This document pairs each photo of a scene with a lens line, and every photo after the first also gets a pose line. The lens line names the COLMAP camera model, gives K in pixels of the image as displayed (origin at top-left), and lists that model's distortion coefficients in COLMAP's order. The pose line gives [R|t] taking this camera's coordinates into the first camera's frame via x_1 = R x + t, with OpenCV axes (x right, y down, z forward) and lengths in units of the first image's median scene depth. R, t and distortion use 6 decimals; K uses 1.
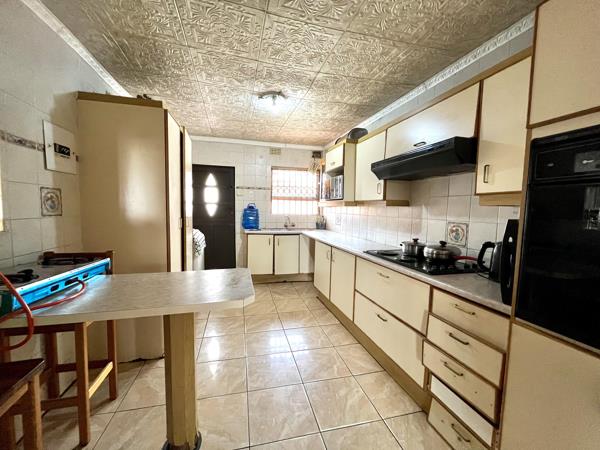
lens RADIAL K [[243.1, 0, 298.3], [0, 243.1, 226.5], [0, 0, 1]] dist [-0.005577, -0.000180]
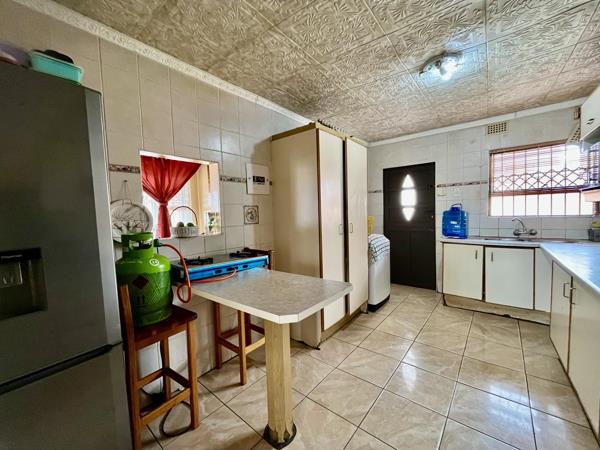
lens RADIAL K [[243.1, 0, 297.2], [0, 243.1, 226.2], [0, 0, 1]] dist [-0.005577, -0.000180]
pose [[0.588808, 0.005256, -0.808256, 0.329583], [-0.016768, 0.999843, -0.005713, -0.022037], [0.808099, 0.016917, 0.588804, 0.284673]]
